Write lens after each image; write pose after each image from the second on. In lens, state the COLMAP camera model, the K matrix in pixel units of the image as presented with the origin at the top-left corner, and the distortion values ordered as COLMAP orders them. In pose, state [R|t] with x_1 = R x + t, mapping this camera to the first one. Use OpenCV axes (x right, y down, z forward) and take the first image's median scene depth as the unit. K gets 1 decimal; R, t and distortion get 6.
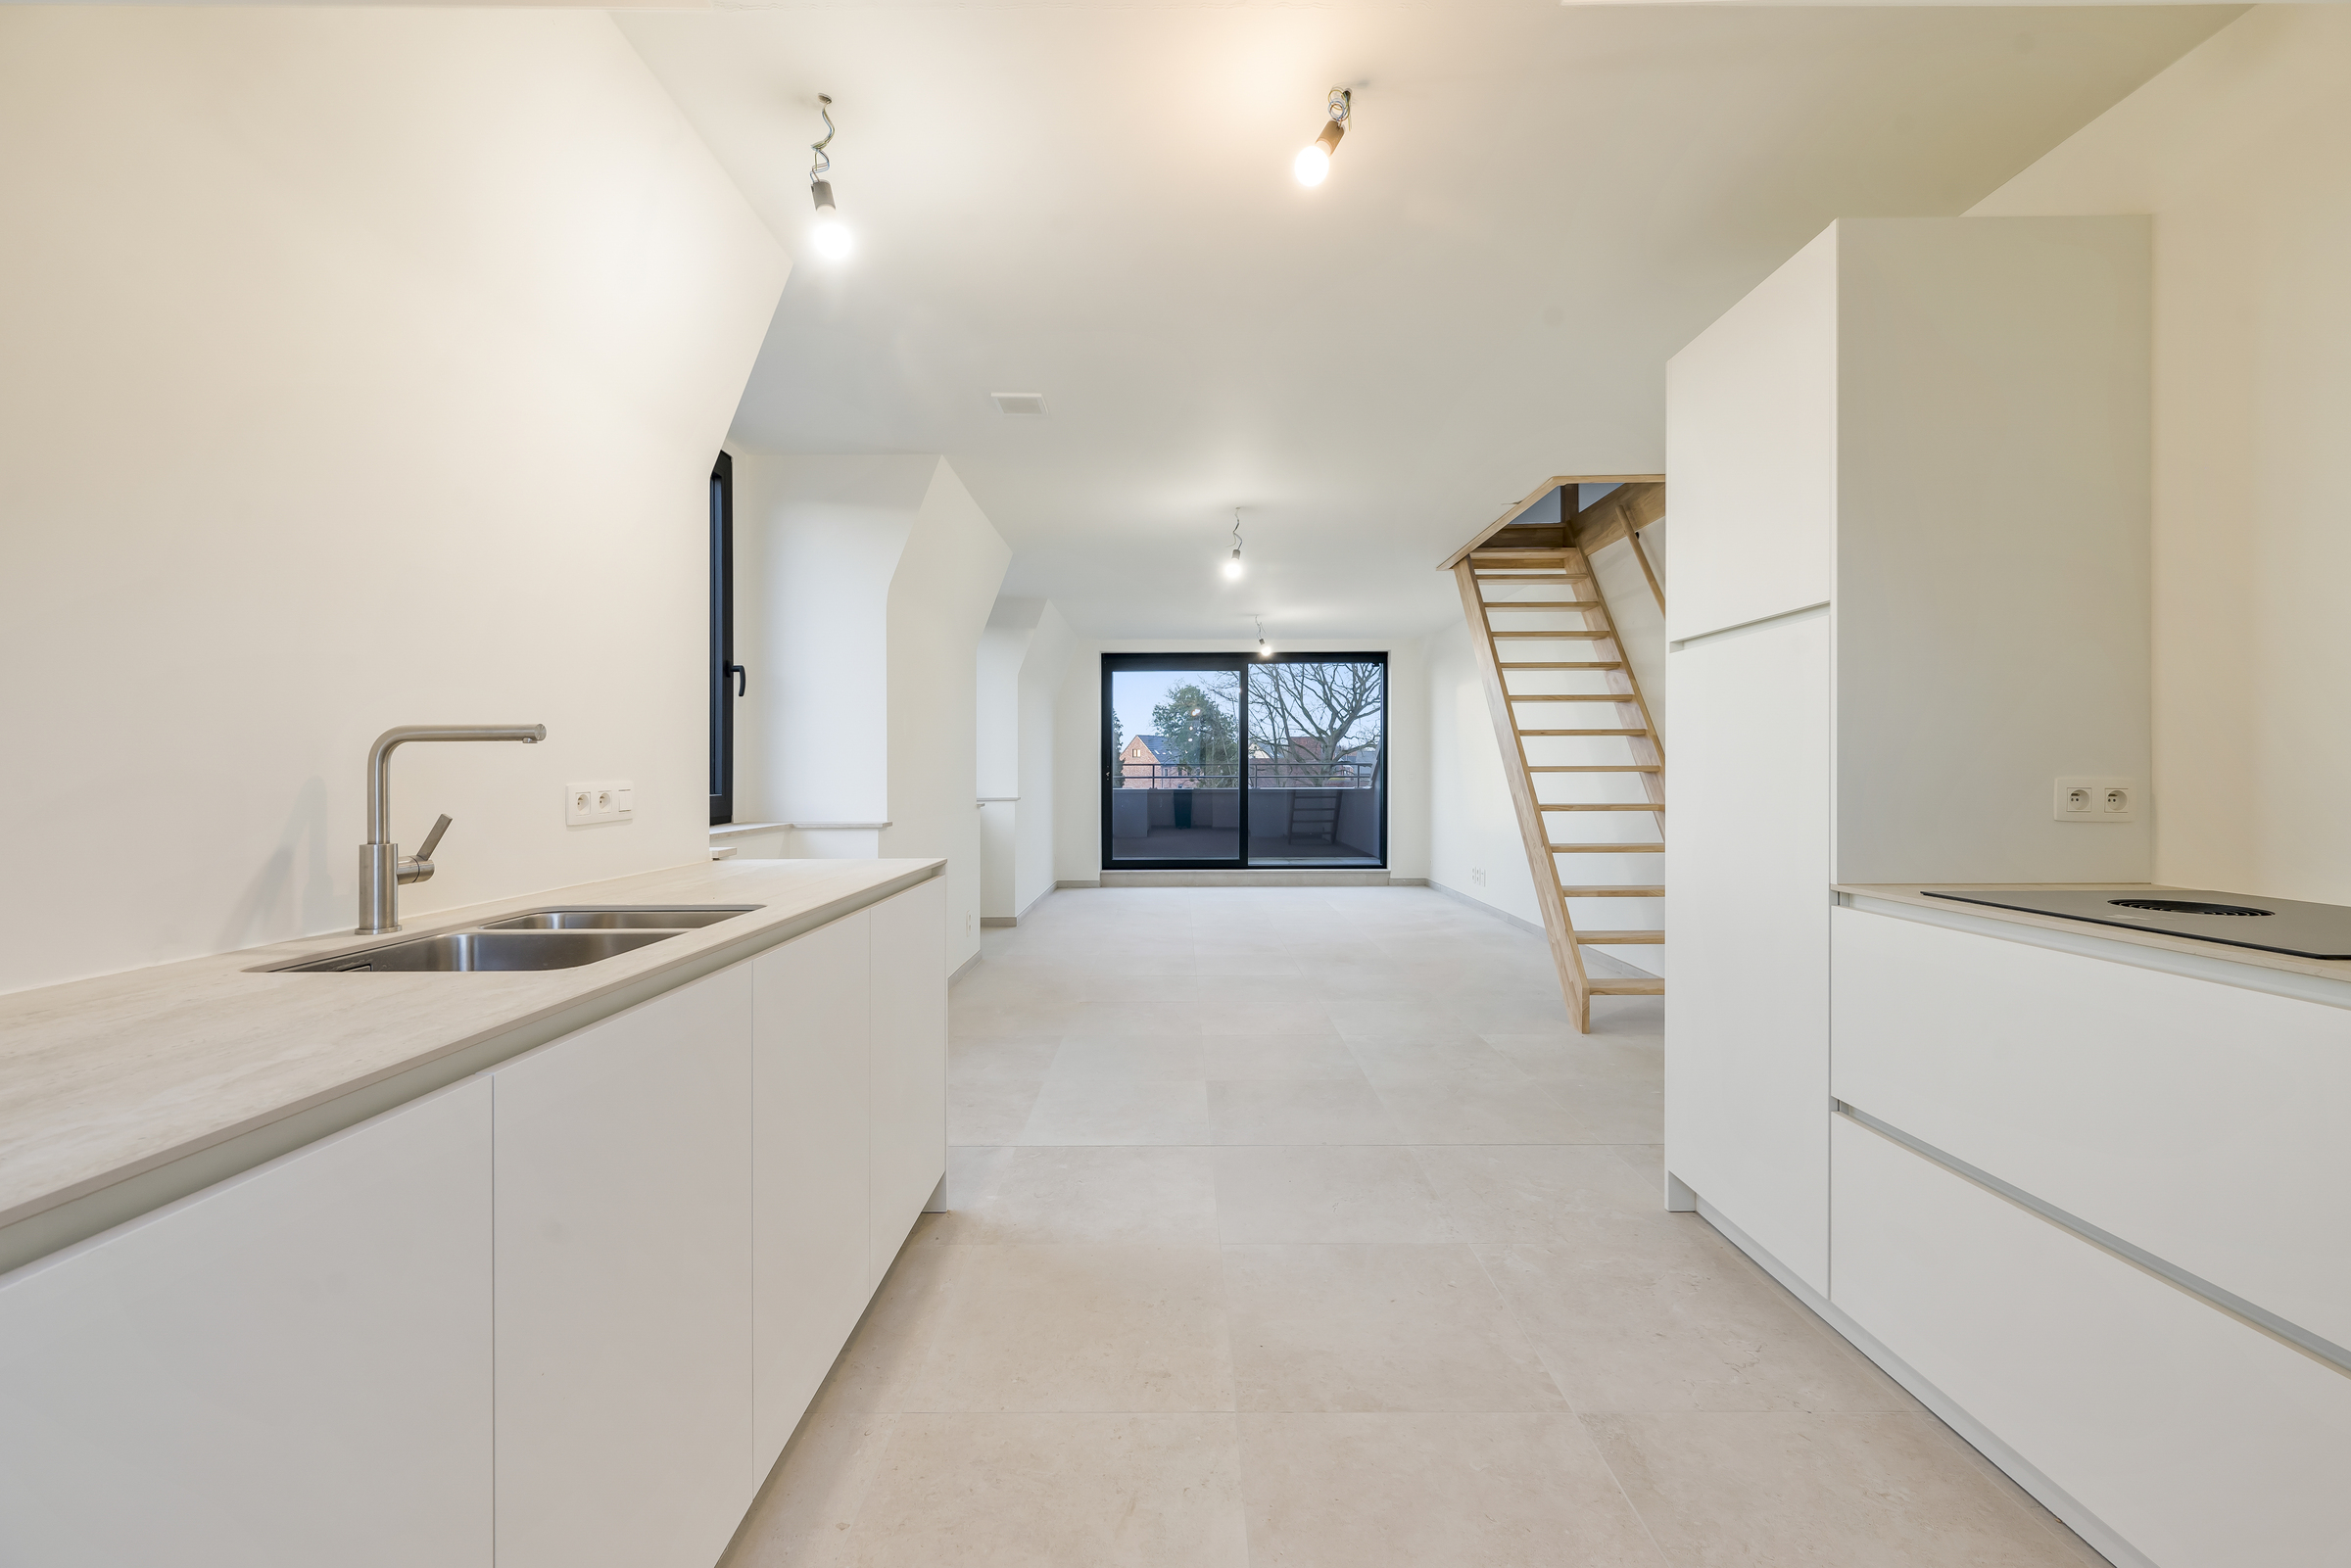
lens RADIAL K [[931.0, 0, 1174.6], [0, 931.0, 772.0], [0, 0, 1]] dist [-0.001793, 0.000028]
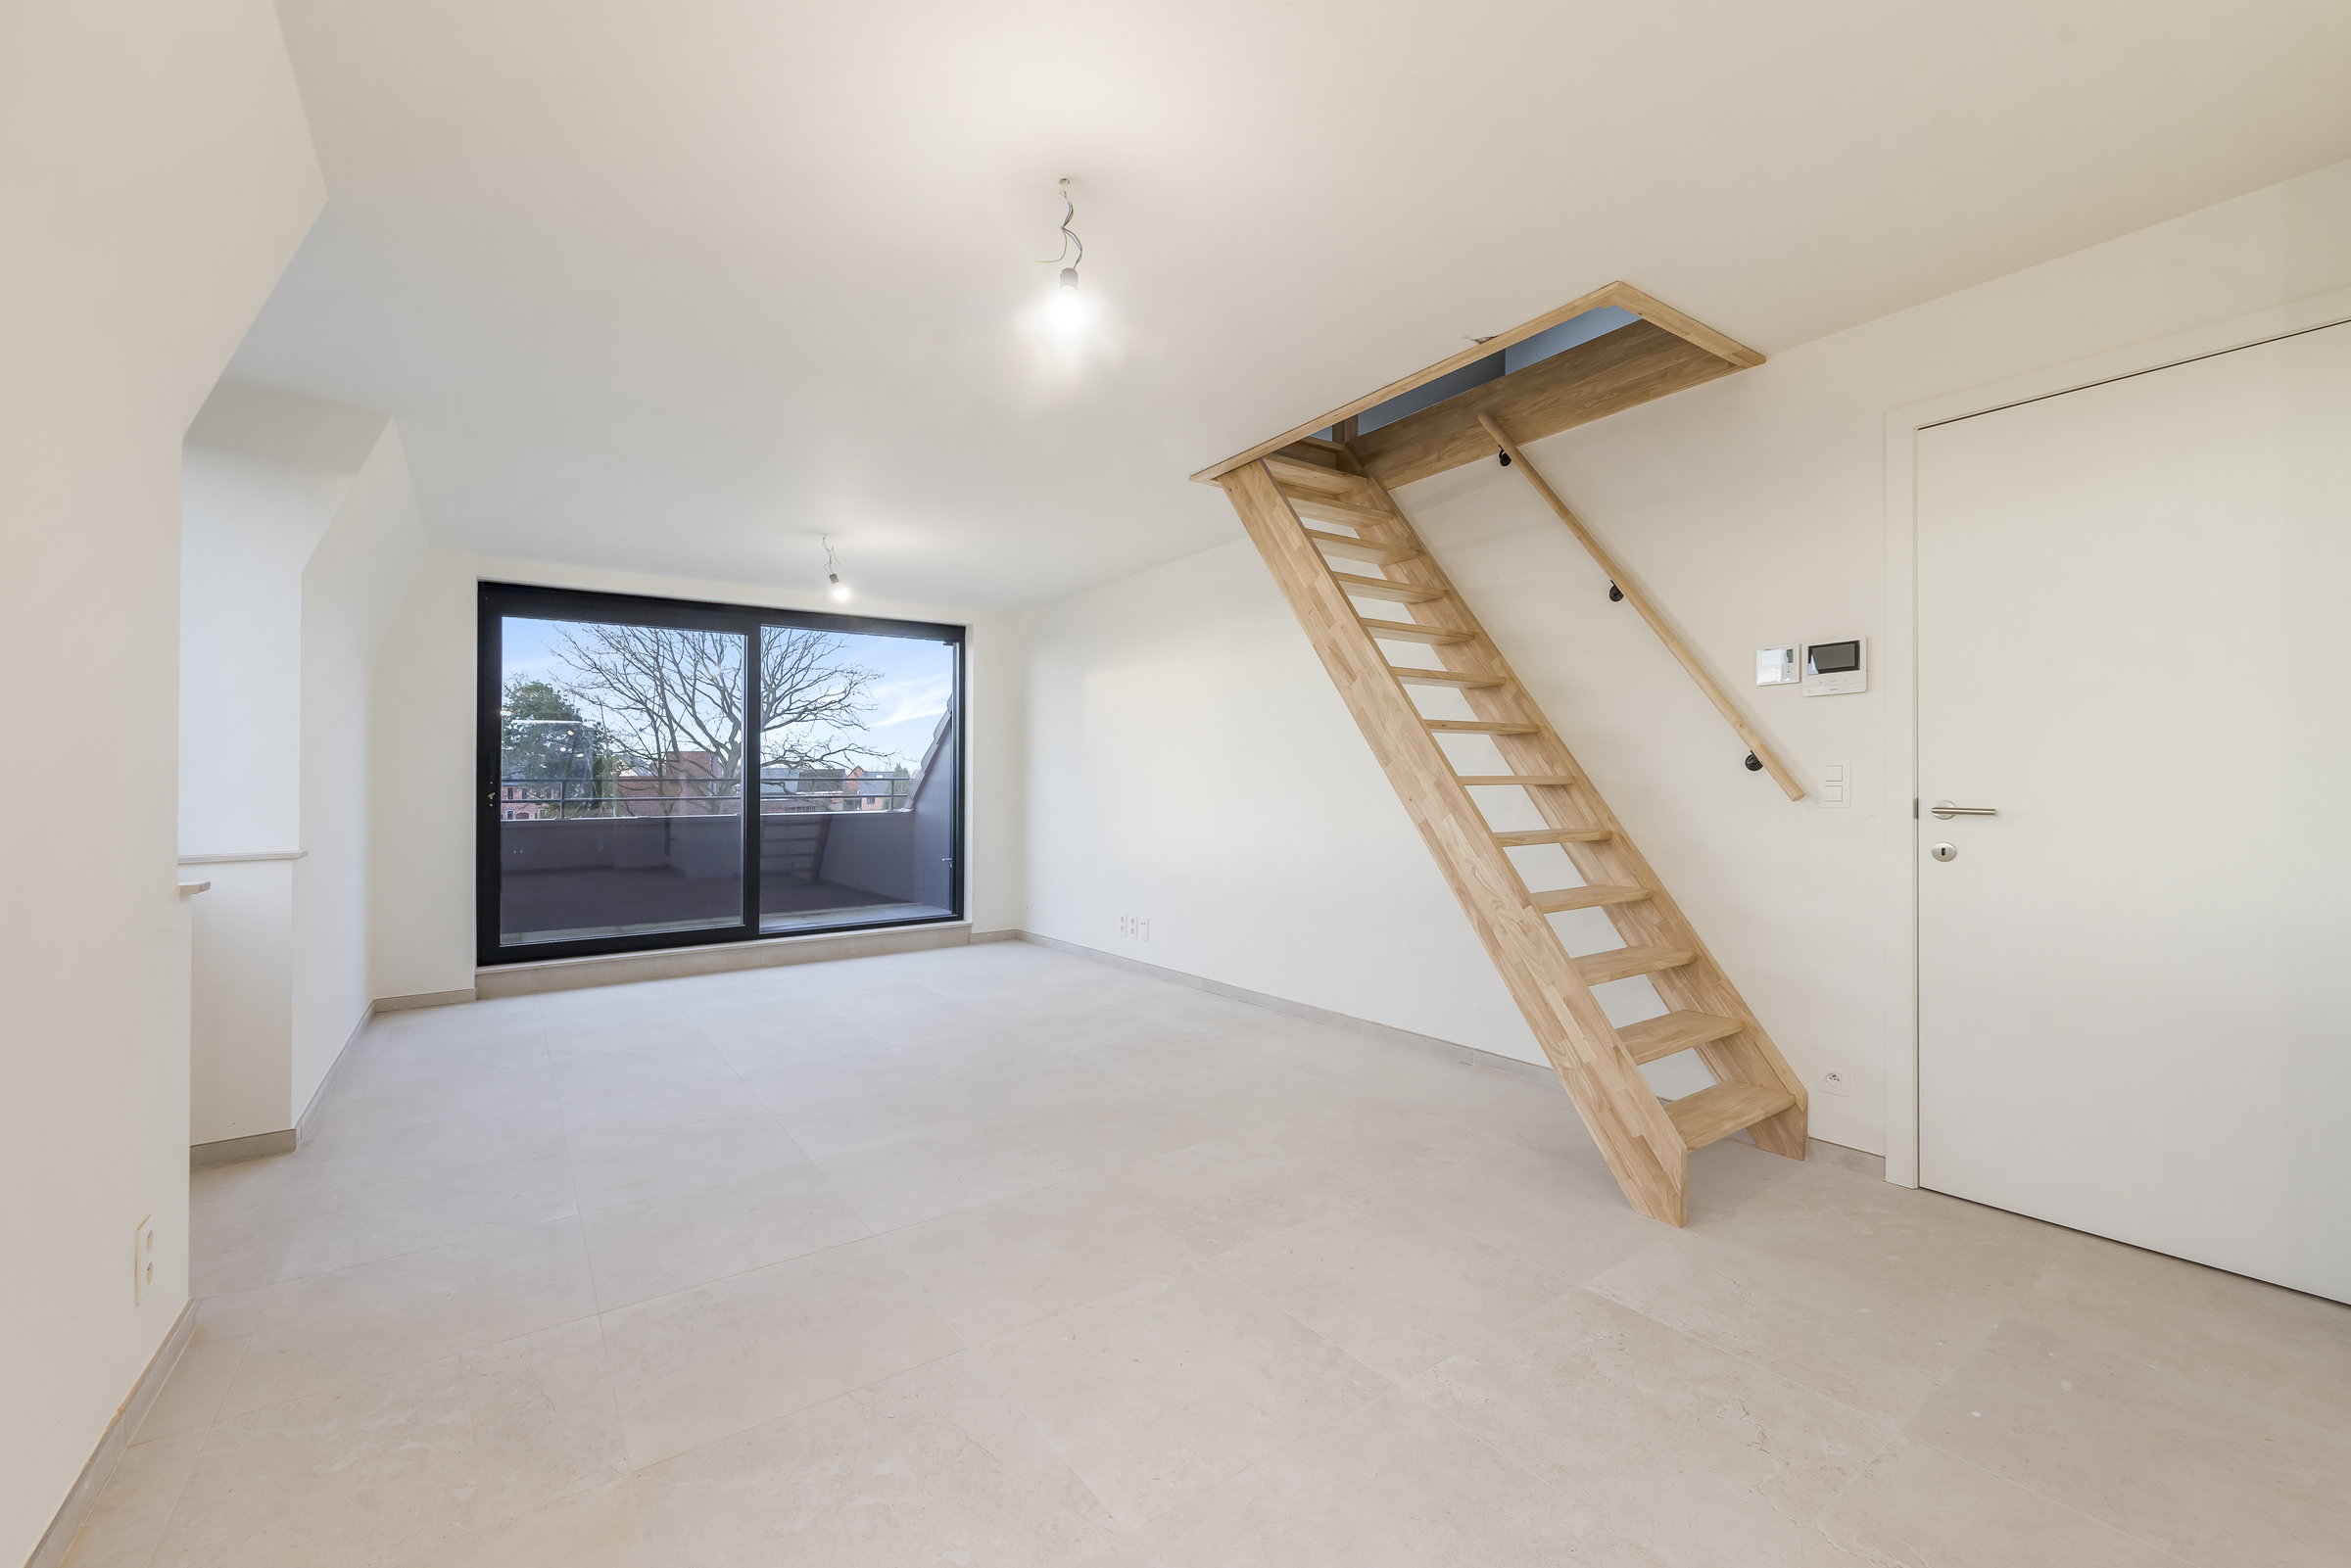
lens RADIAL K [[931.0, 0, 1181.1], [0, 931.0, 780.1], [0, 0, 1]] dist [-0.001793, 0.000028]
pose [[0.803547, -0.001126, 0.595241, -0.073385], [0.008133, 0.999926, -0.009087, 0.000550], [-0.595186, 0.012142, 0.803496, 0.305890]]
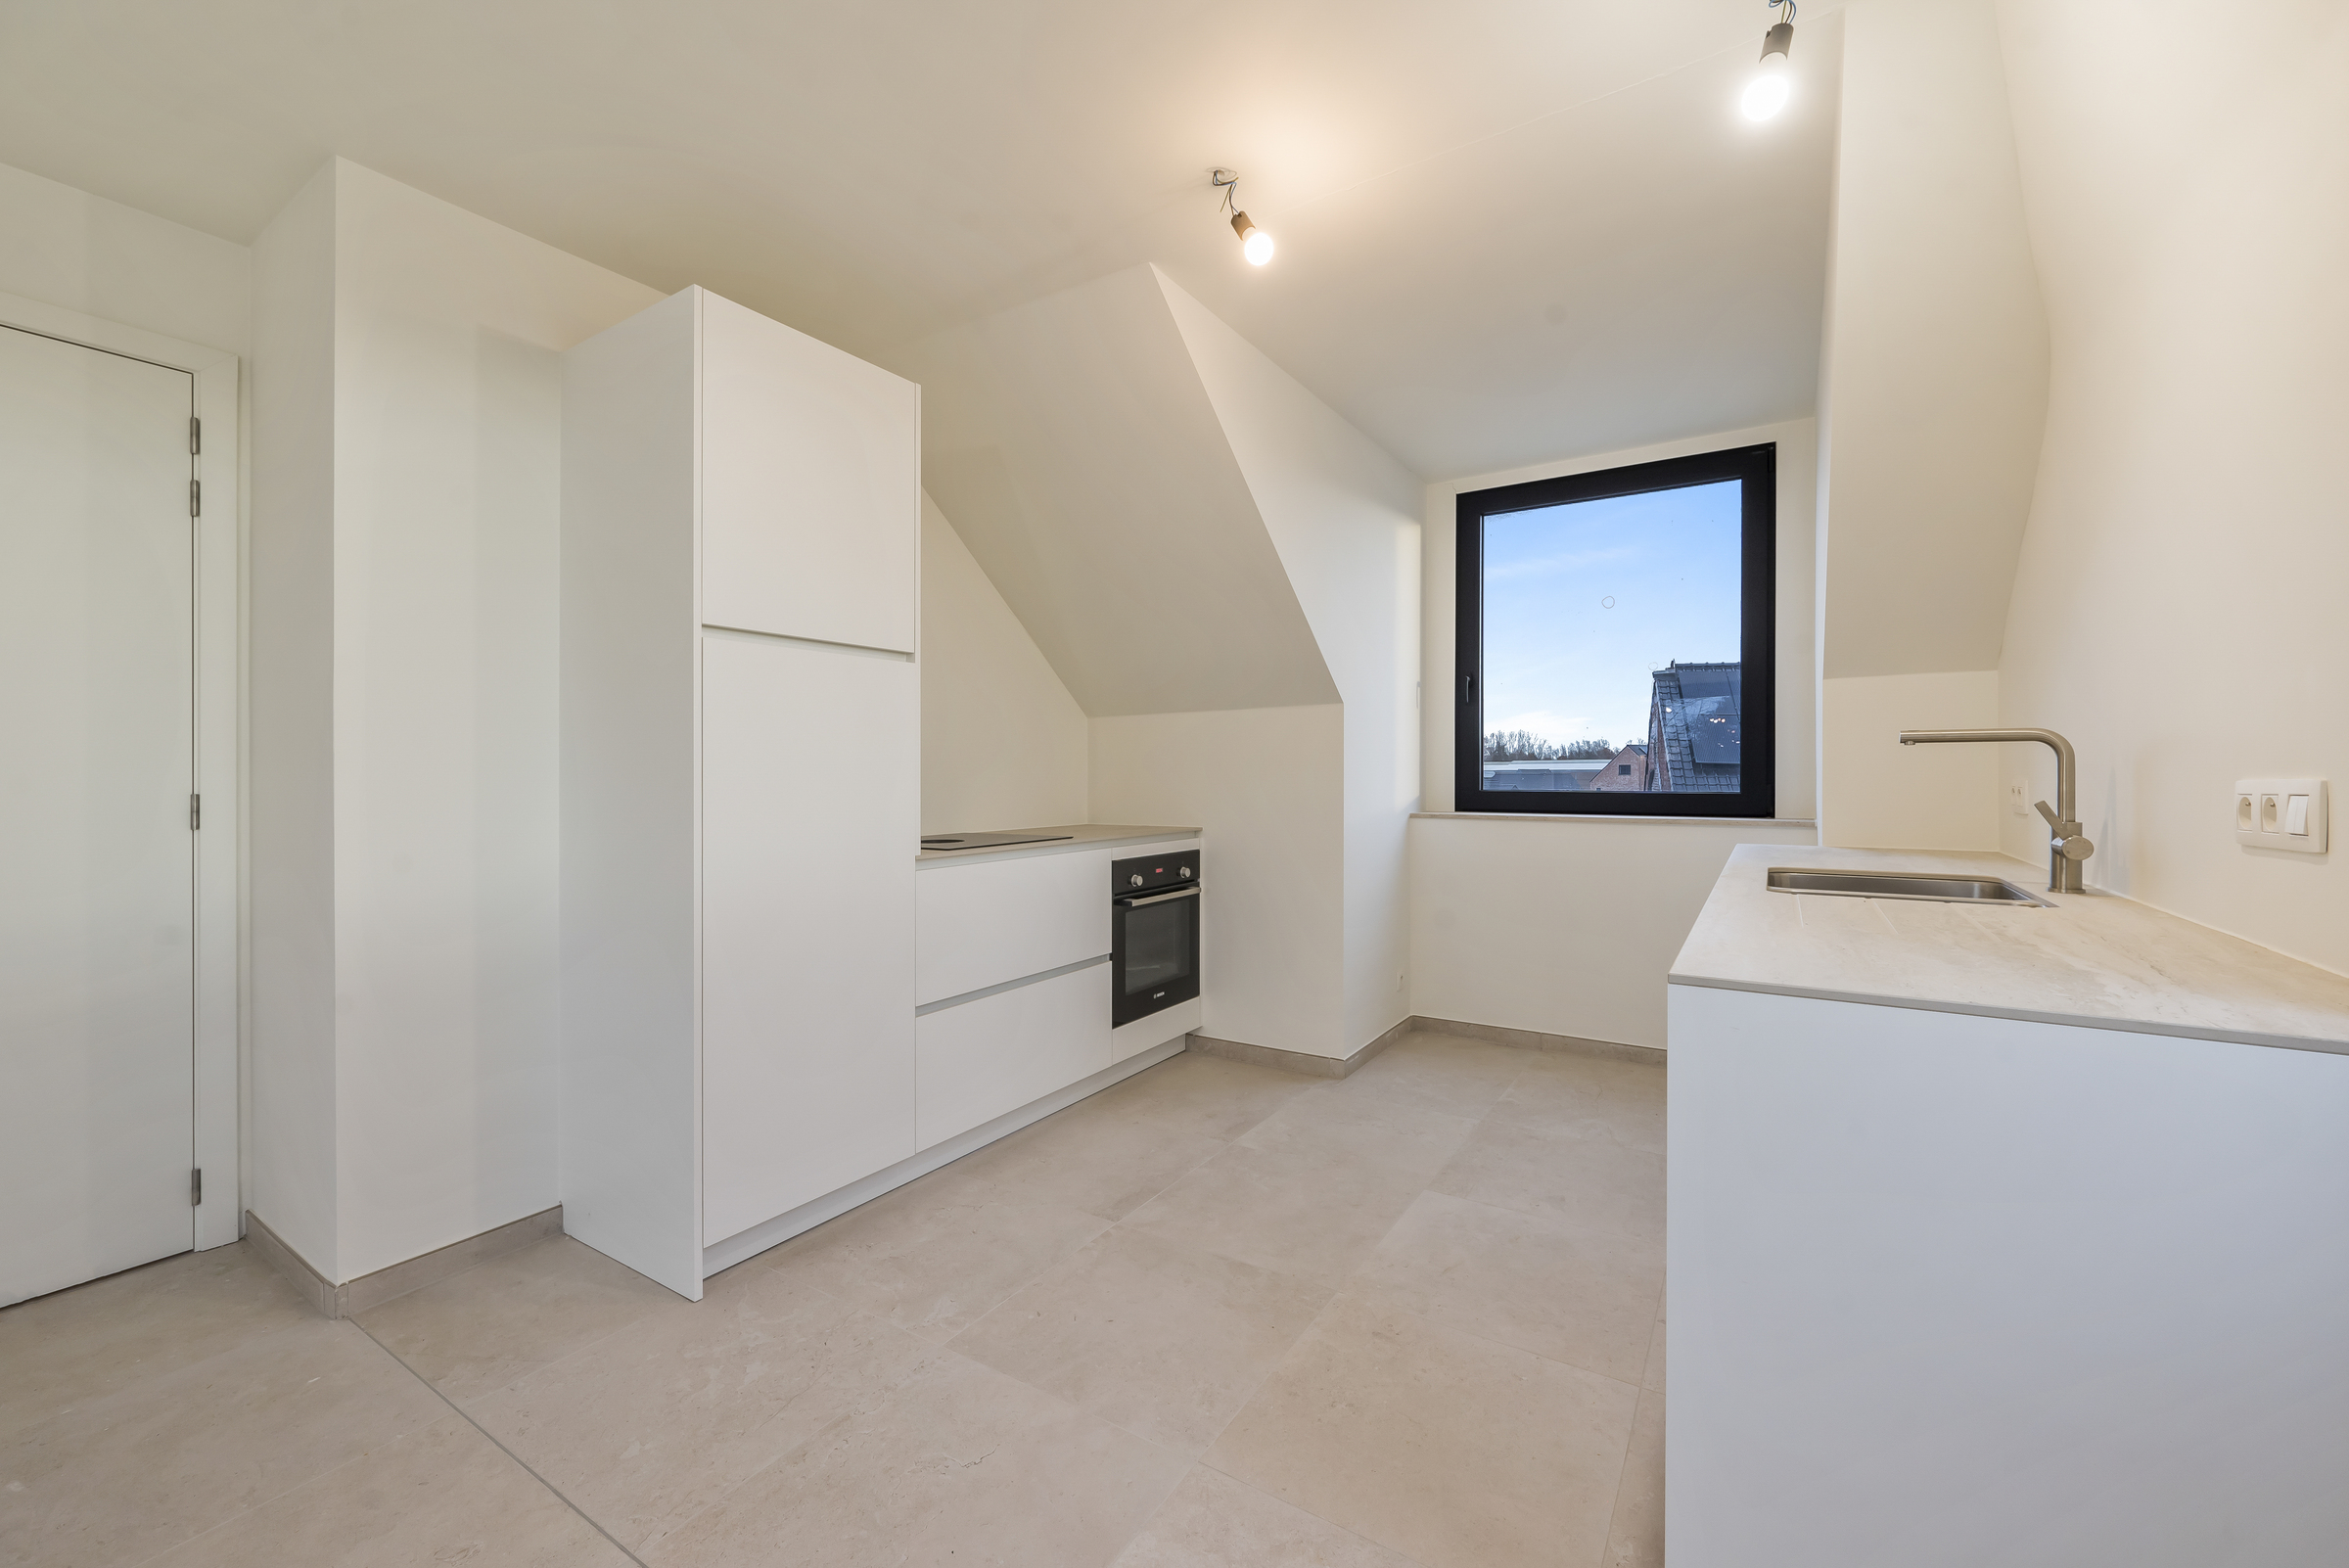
lens RADIAL K [[930.4, 0, 1180.2], [0, 930.4, 774.9], [0, 0, 1]] dist [-0.001793, 0.000028]
pose [[-0.844802, 0.007299, 0.535030, -0.147137], [0.009000, 0.999959, 0.000569, 0.000850], [-0.535004, 0.005296, -0.844833, 0.752873]]
